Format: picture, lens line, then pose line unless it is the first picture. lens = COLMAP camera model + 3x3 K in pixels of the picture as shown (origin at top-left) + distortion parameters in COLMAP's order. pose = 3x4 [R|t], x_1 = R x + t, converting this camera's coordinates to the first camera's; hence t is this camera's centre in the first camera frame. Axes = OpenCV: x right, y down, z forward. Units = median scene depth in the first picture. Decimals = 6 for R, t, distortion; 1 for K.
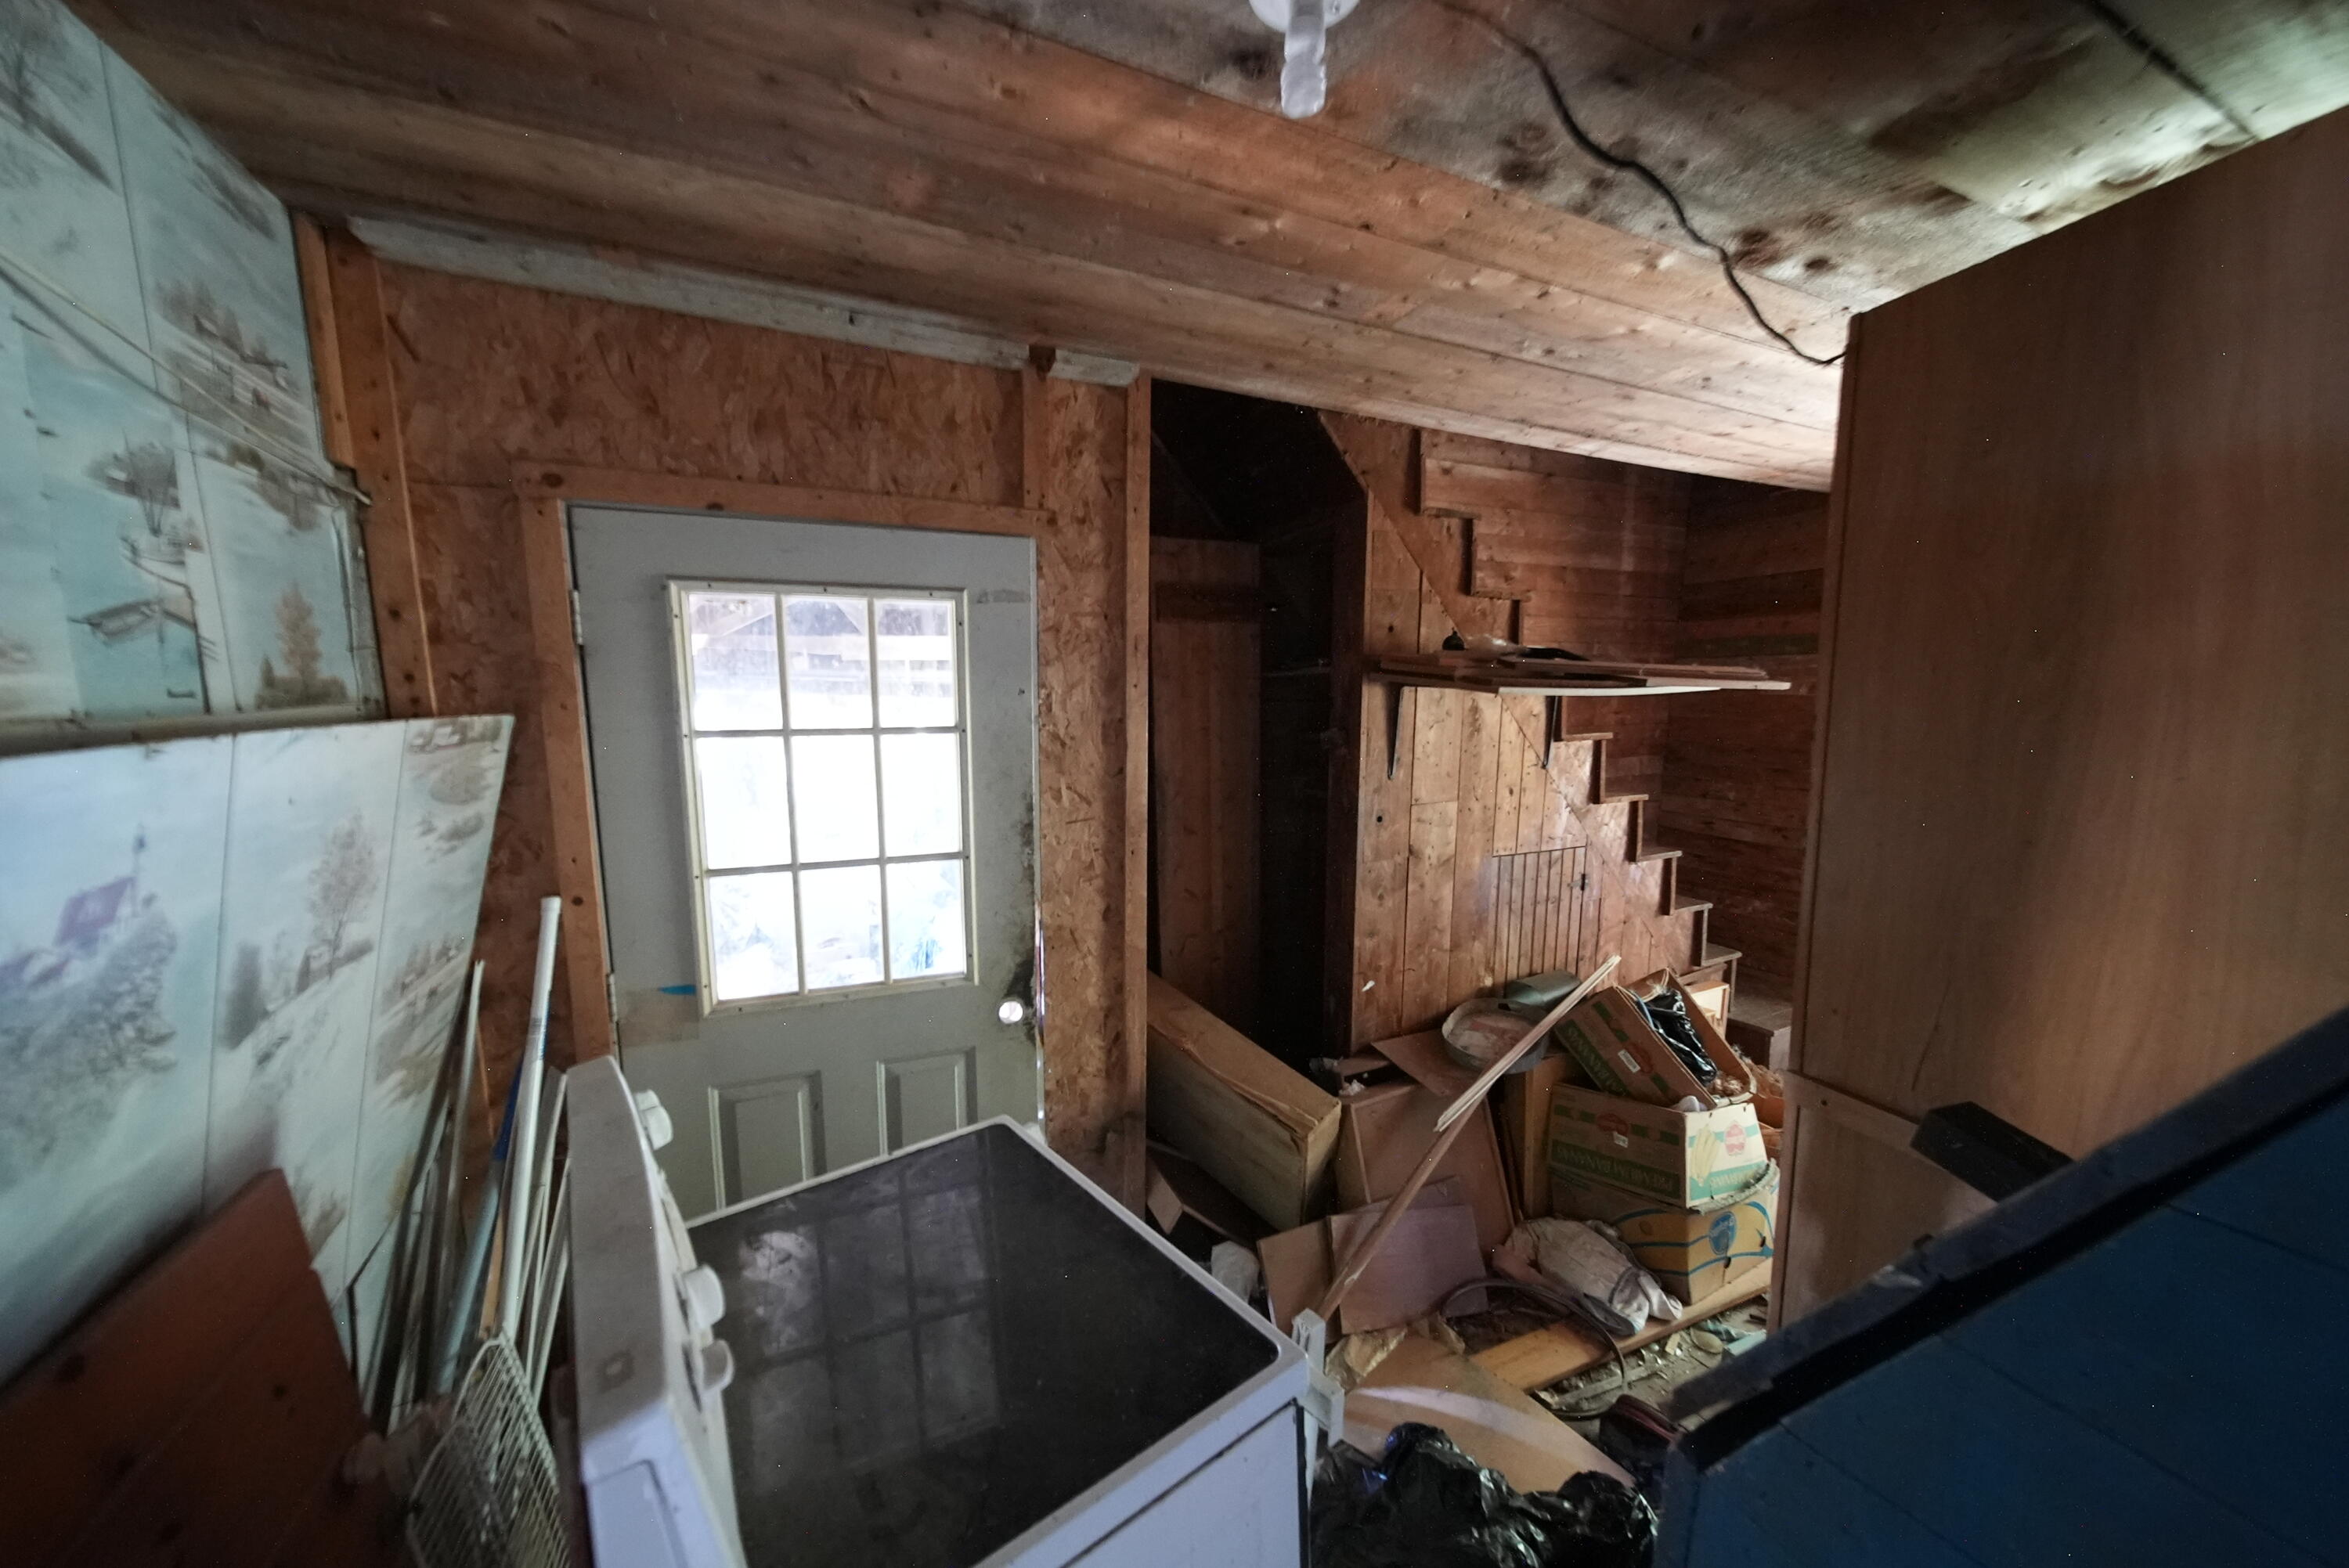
lens RADIAL K [[821.8, 0, 1178.3], [0, 821.8, 783.6], [0, 0, 1]] dist [0.000980, -0.001495]
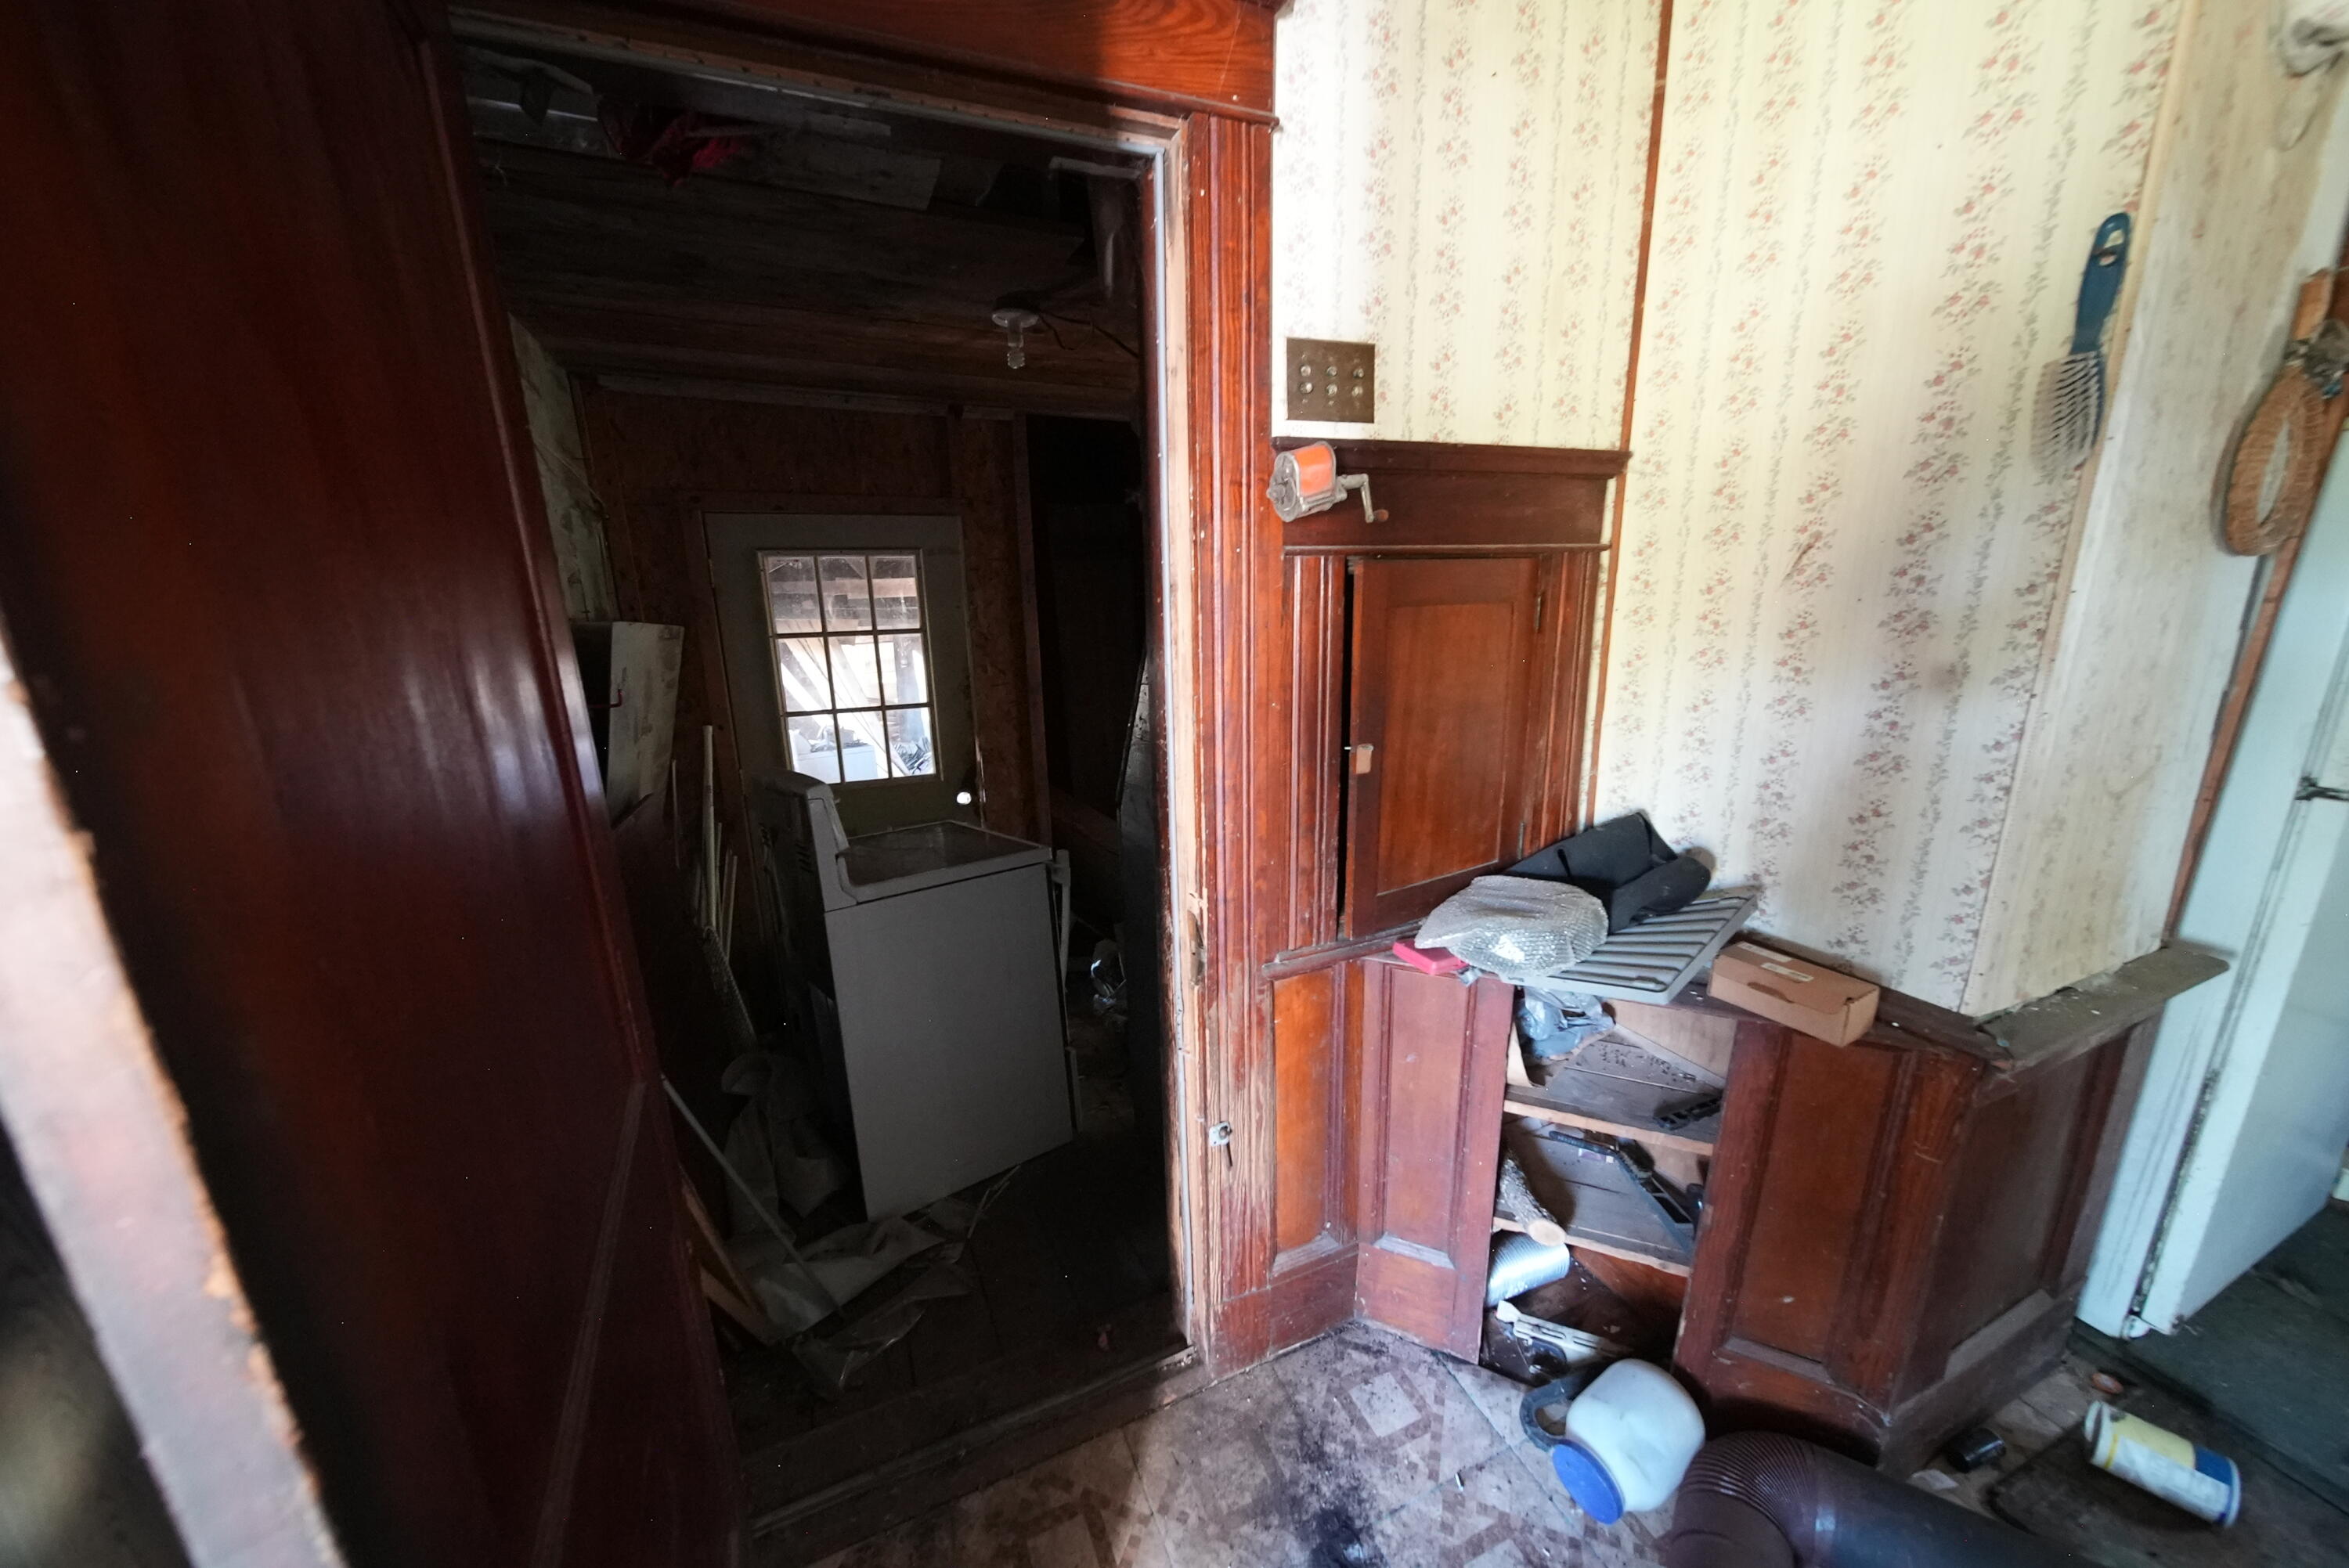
lens RADIAL K [[821.8, 0, 1173.8], [0, 821.8, 784.1], [0, 0, 1]] dist [0.000980, -0.001495]
pose [[0.999183, -0.038286, -0.012932, 0.261453], [0.039141, 0.996481, 0.074122, 0.143094], [0.010049, -0.074568, 0.997165, -0.716135]]
